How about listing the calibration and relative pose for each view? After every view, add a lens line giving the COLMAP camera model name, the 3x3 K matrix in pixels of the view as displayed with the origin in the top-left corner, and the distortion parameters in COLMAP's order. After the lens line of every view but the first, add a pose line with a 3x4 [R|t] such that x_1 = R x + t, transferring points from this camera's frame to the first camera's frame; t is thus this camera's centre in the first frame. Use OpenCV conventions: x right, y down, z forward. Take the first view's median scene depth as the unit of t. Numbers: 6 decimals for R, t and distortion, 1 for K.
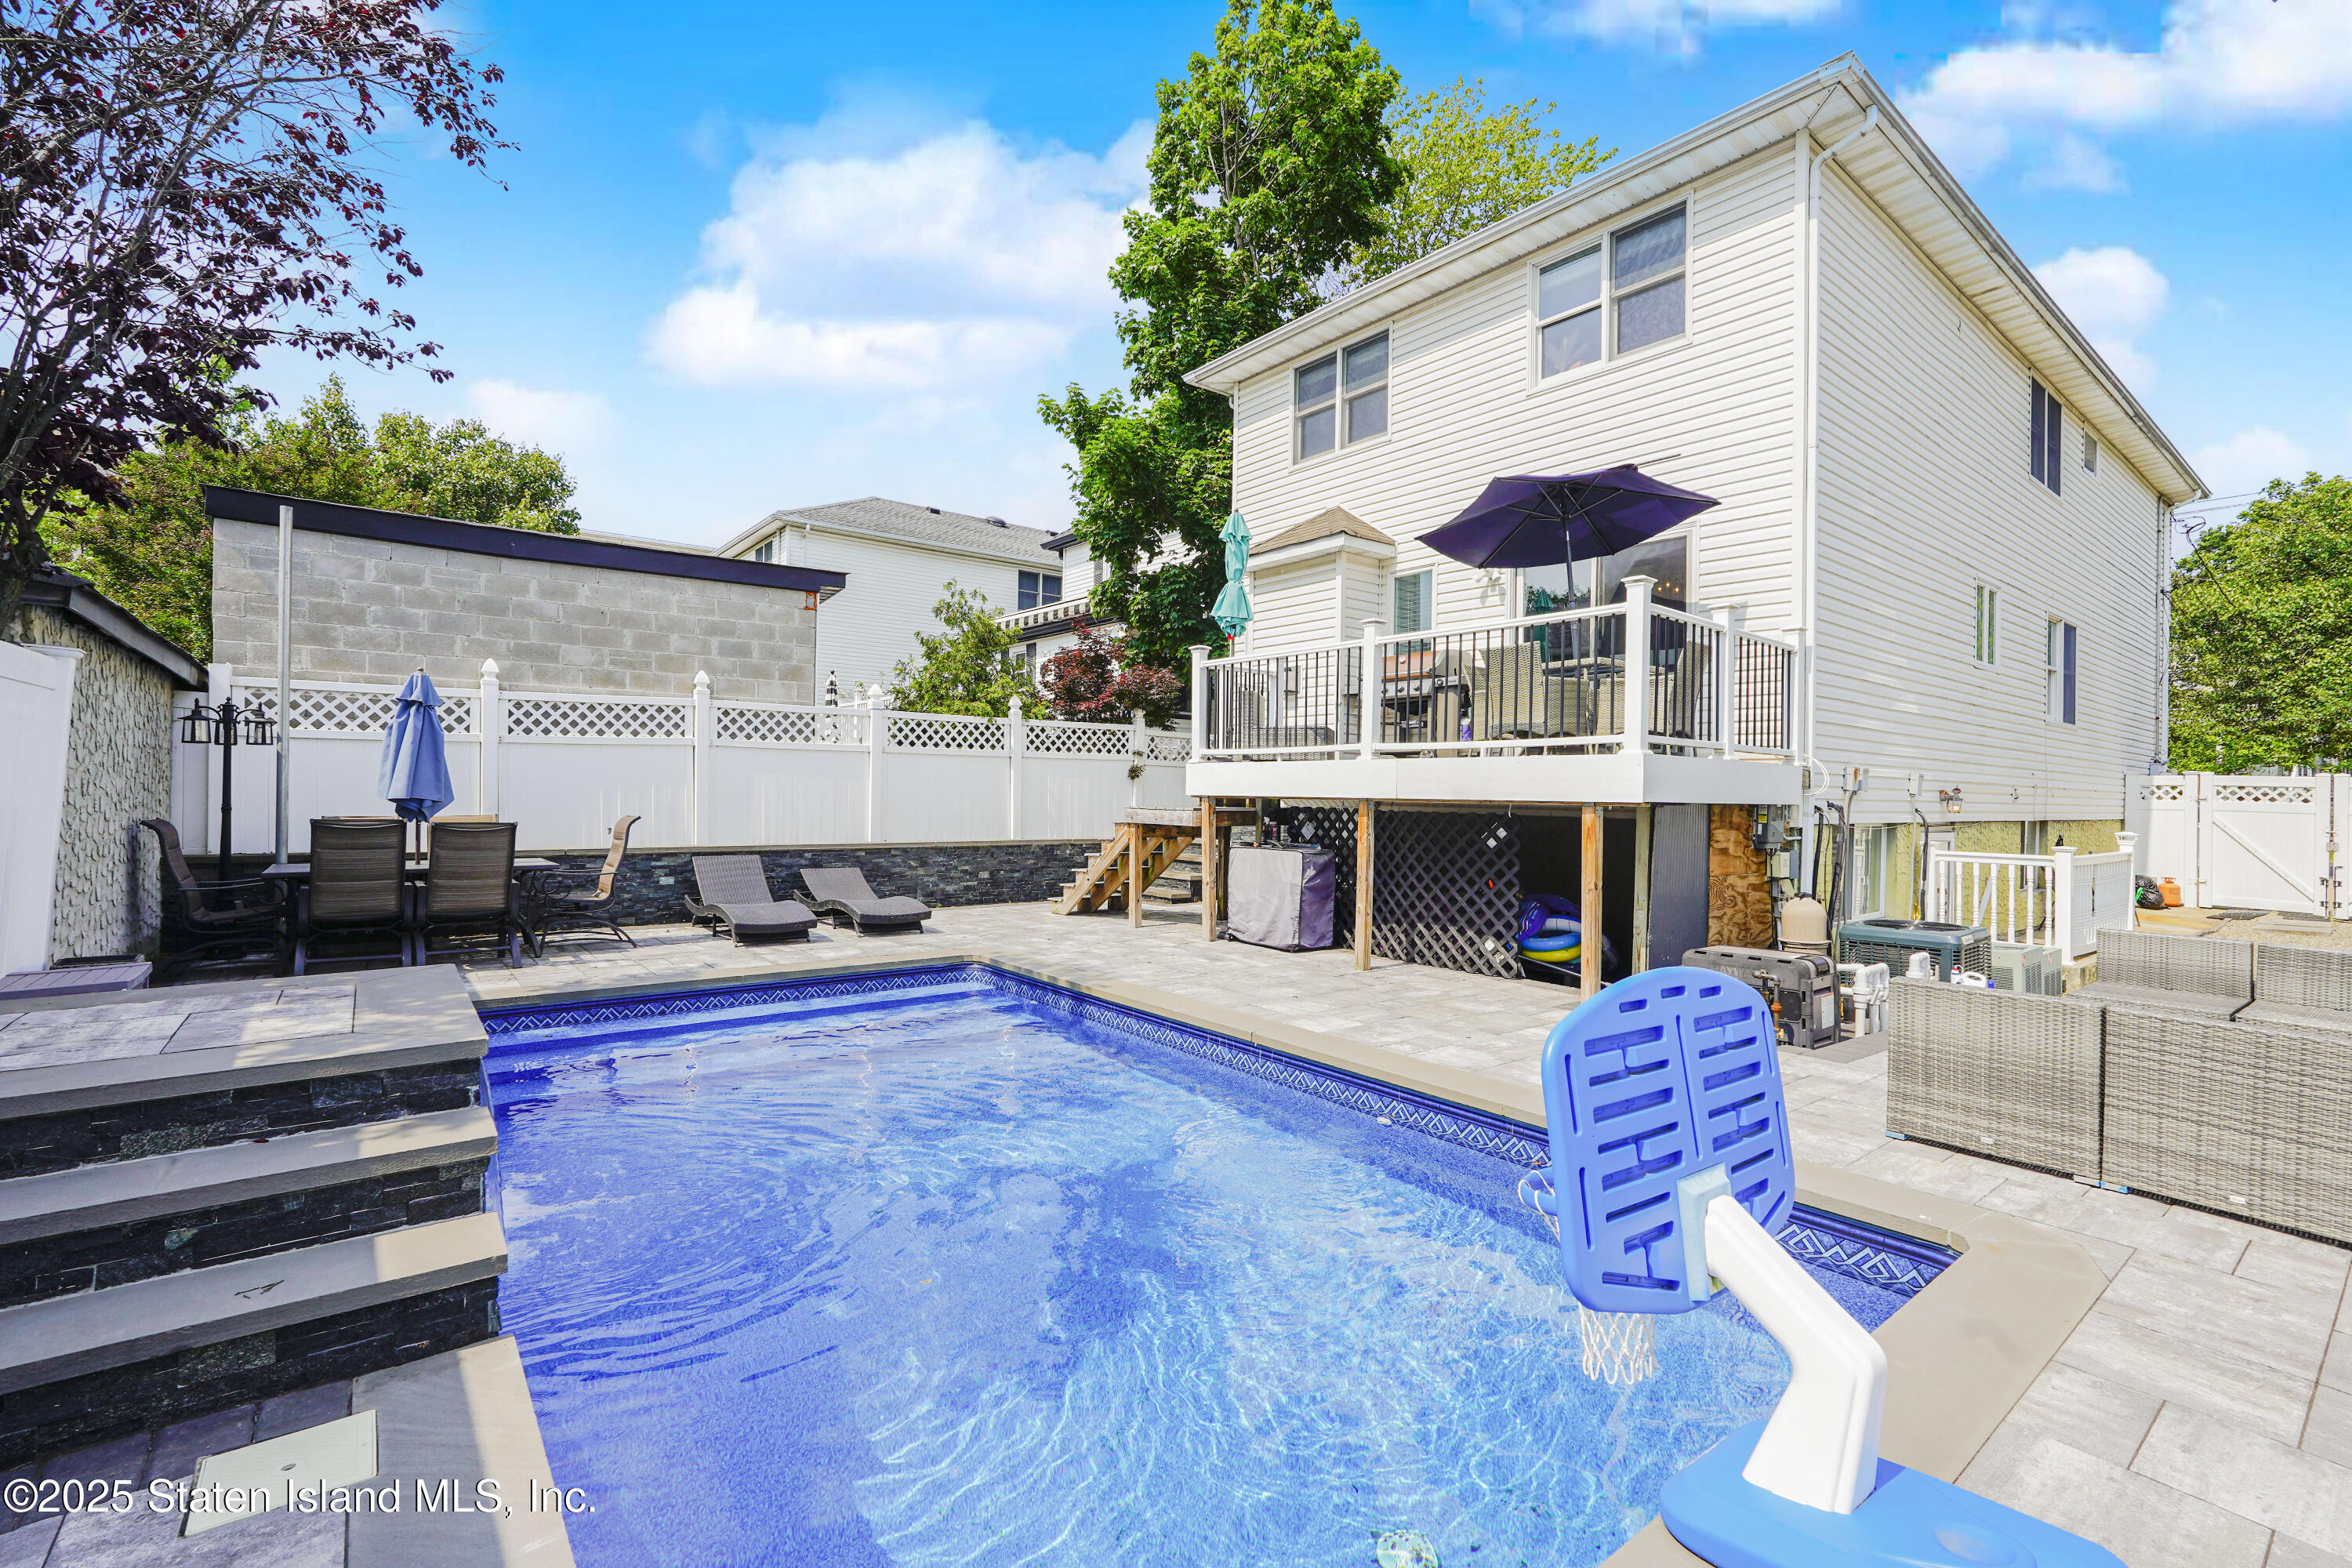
lens RADIAL K [[1036.0, 0, 1177.1], [0, 1036.0, 780.1], [0, 0, 1]] dist [-0.010460, 0.006495]
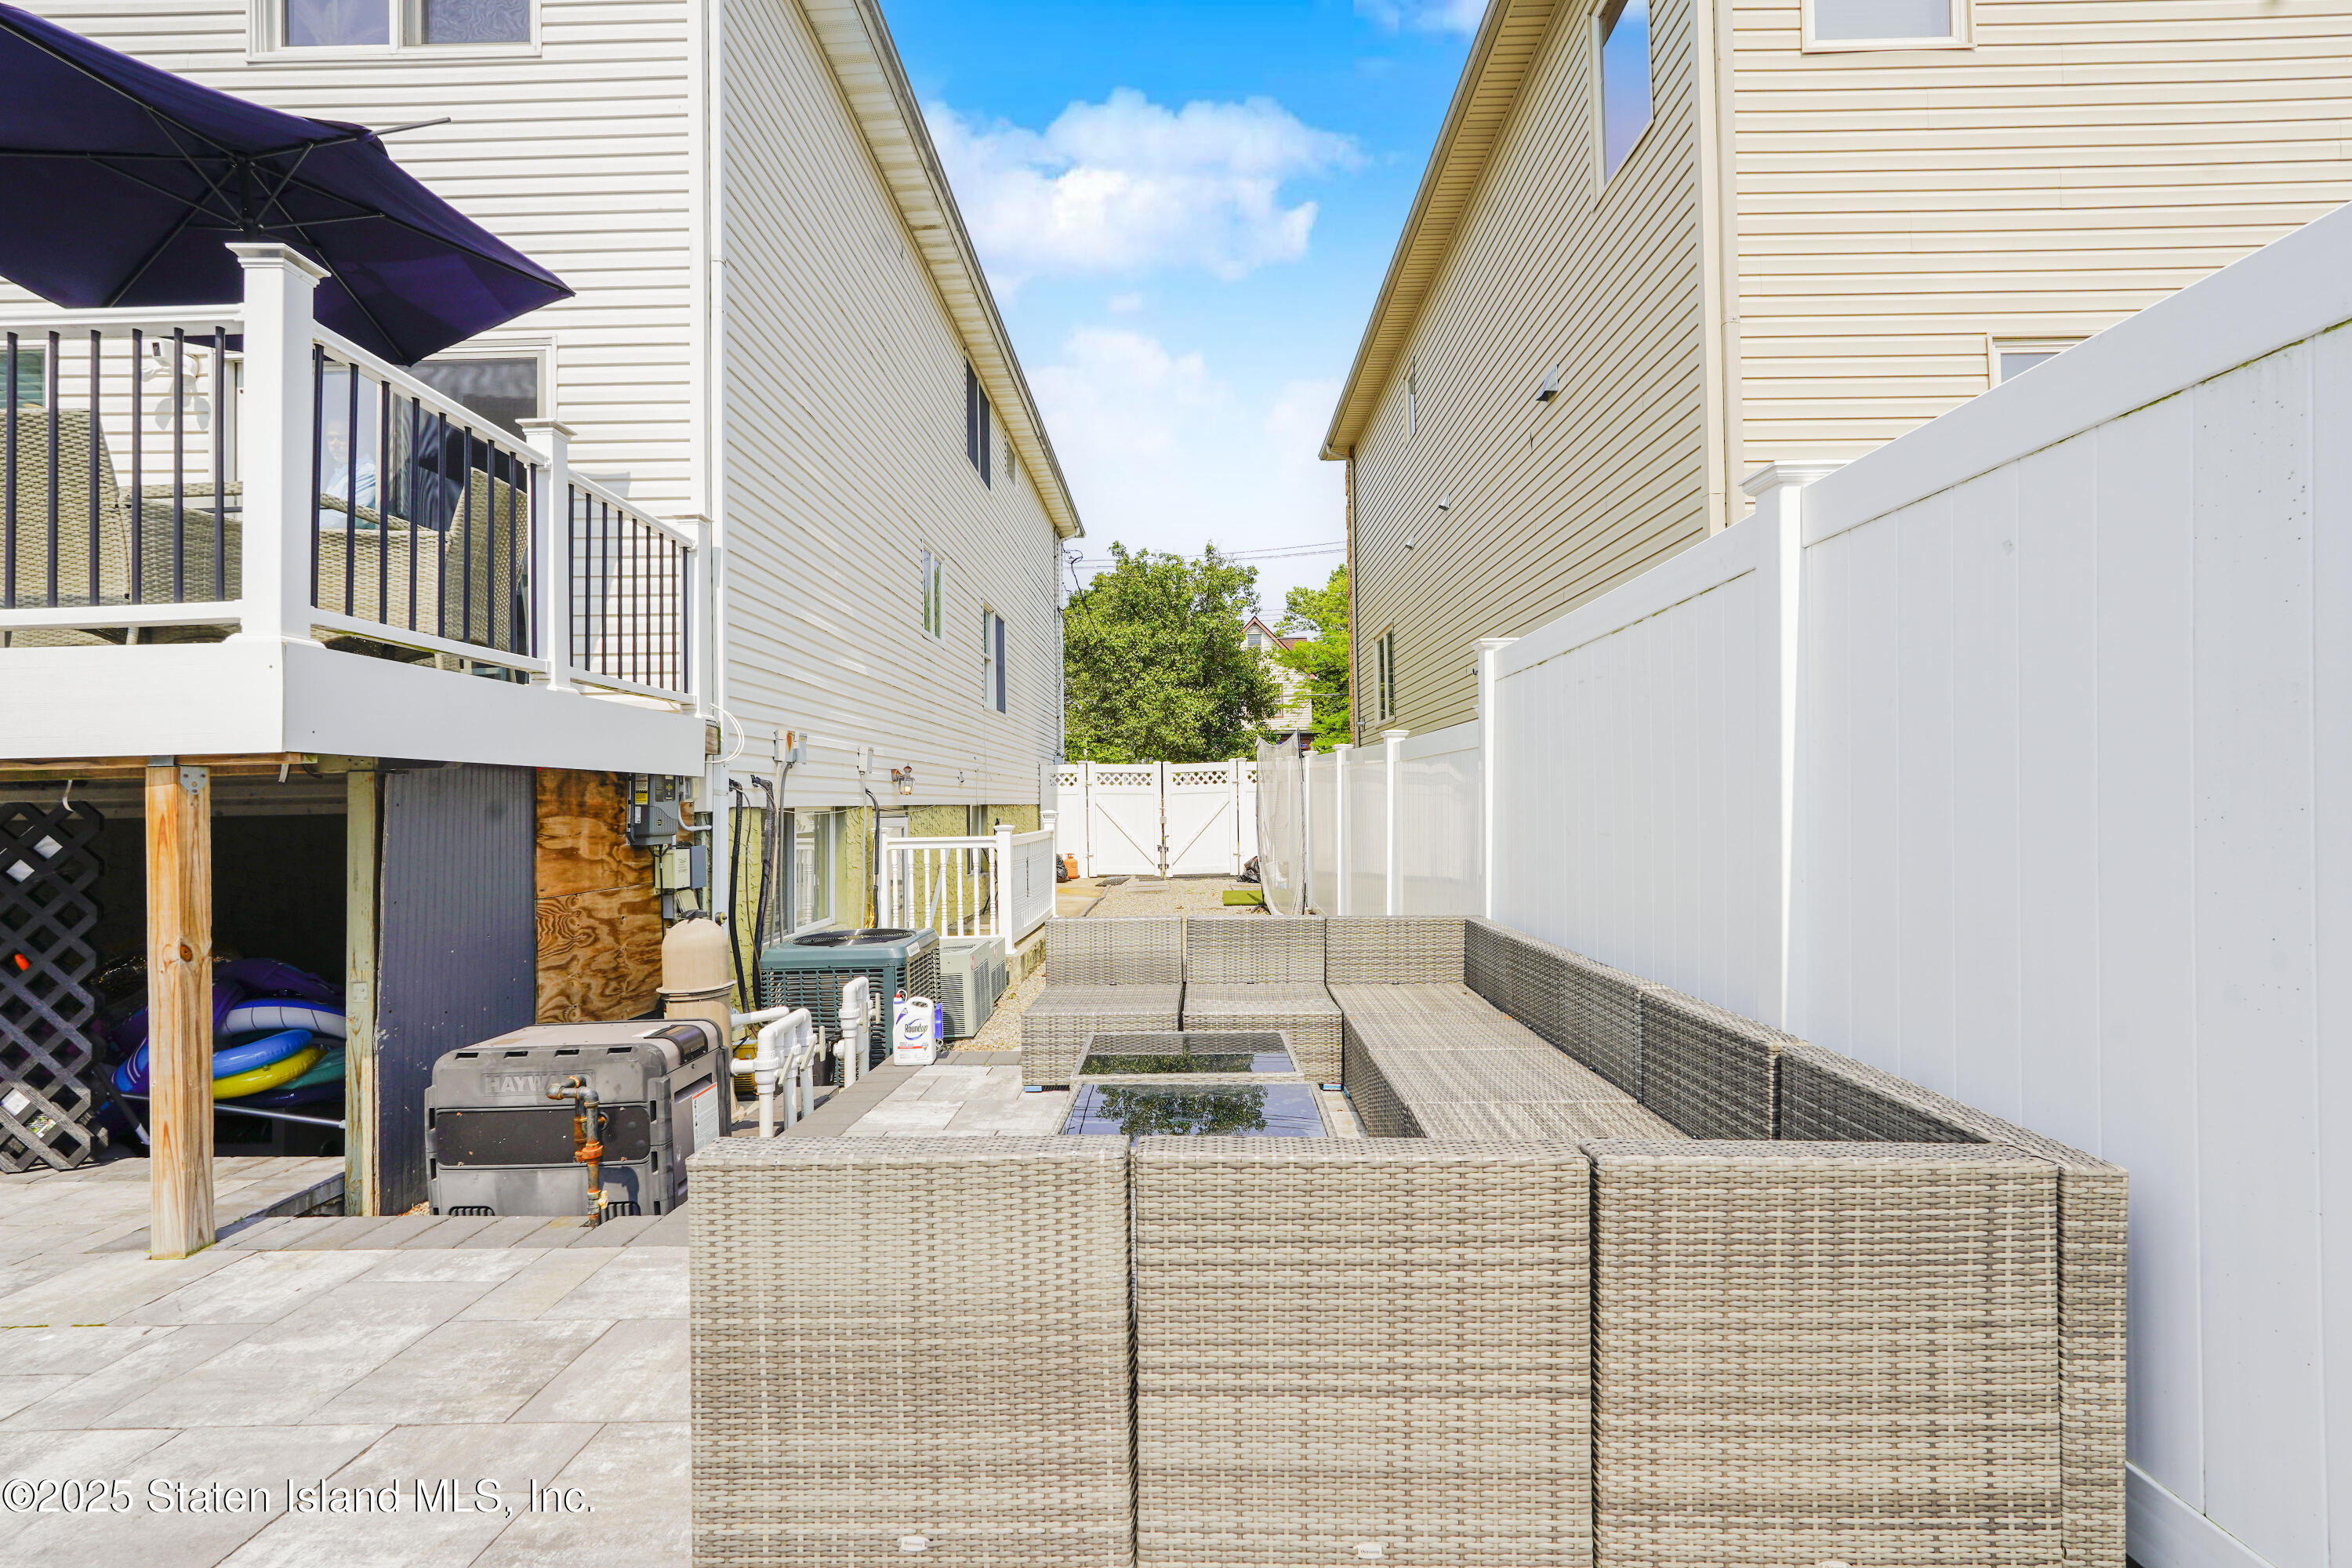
lens RADIAL K [[1036.0, 0, 1177.2], [0, 1036.0, 784.6], [0, 0, 1]] dist [-0.010460, 0.006495]
pose [[0.631991, -0.014607, 0.774838, 0.235731], [0.020303, 0.999791, 0.002288, 0.028438], [-0.774710, 0.014286, 0.632156, 0.287973]]
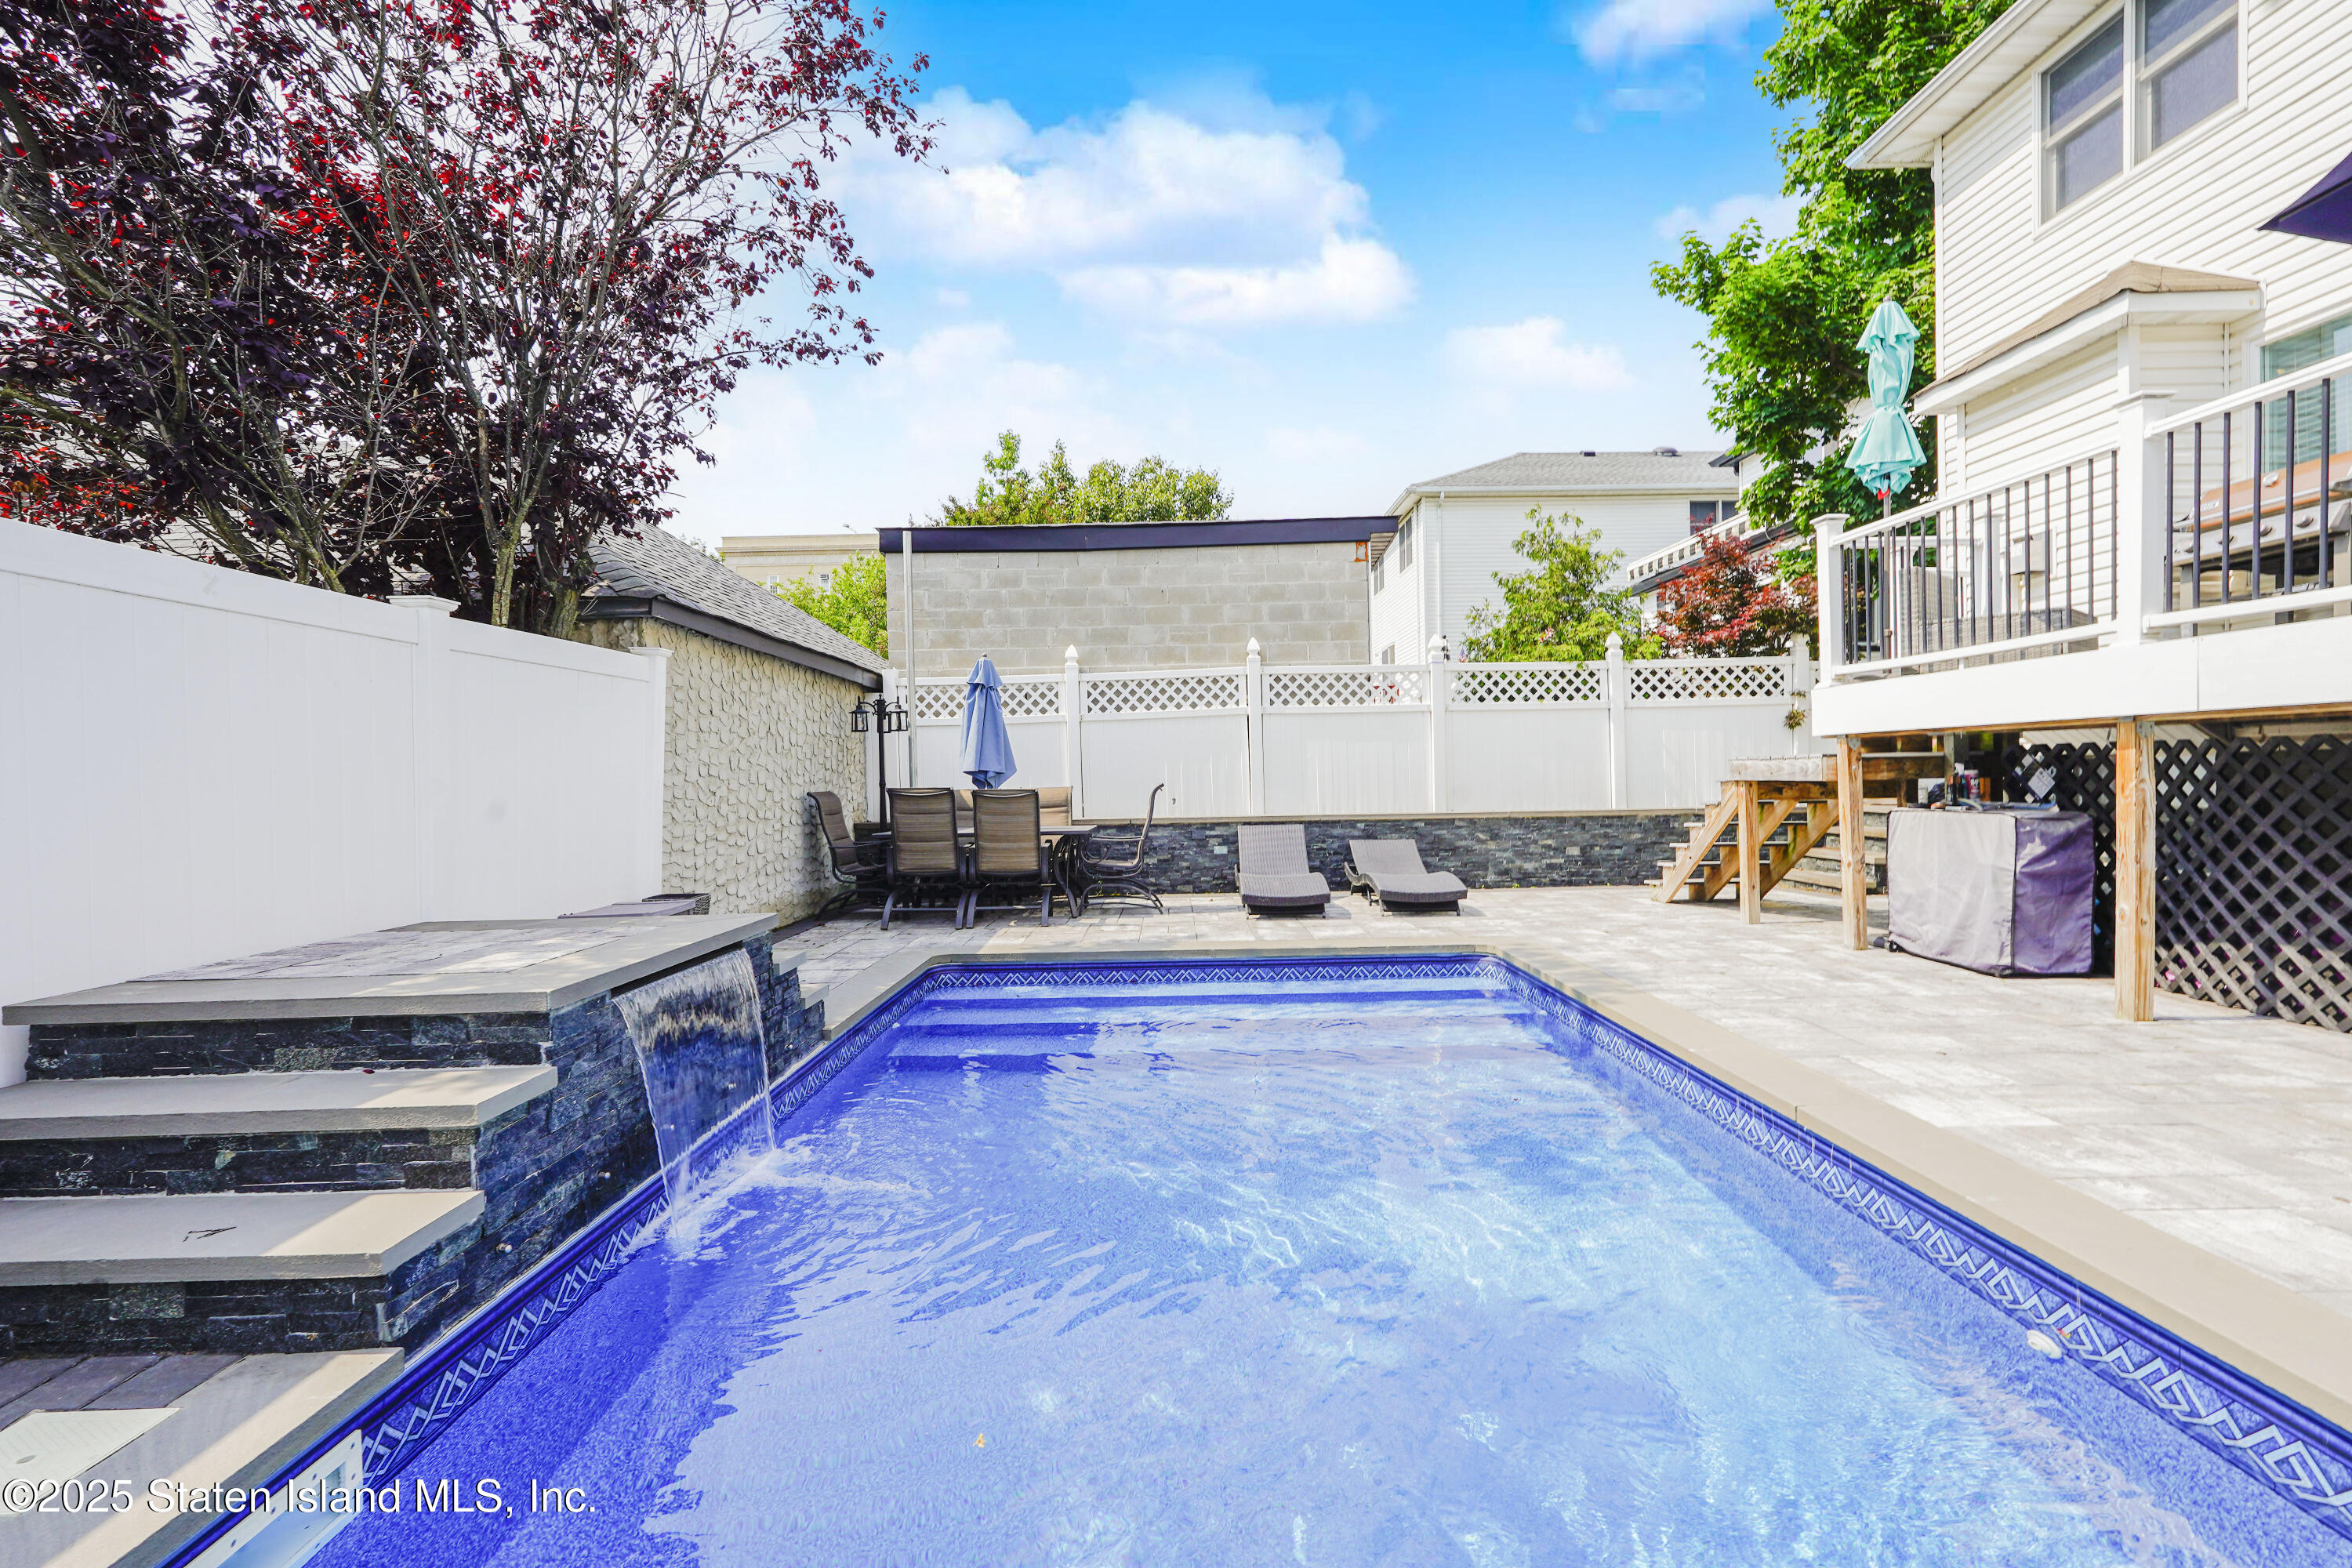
lens RADIAL K [[1036.0, 0, 1176.4], [0, 1036.0, 779.8], [0, 0, 1]] dist [-0.010460, 0.006495]
pose [[0.786693, -0.026959, -0.616755, 0.106424], [0.036512, 0.999329, 0.002890, 0.028500], [0.616264, -0.024793, 0.787150, 0.213825]]
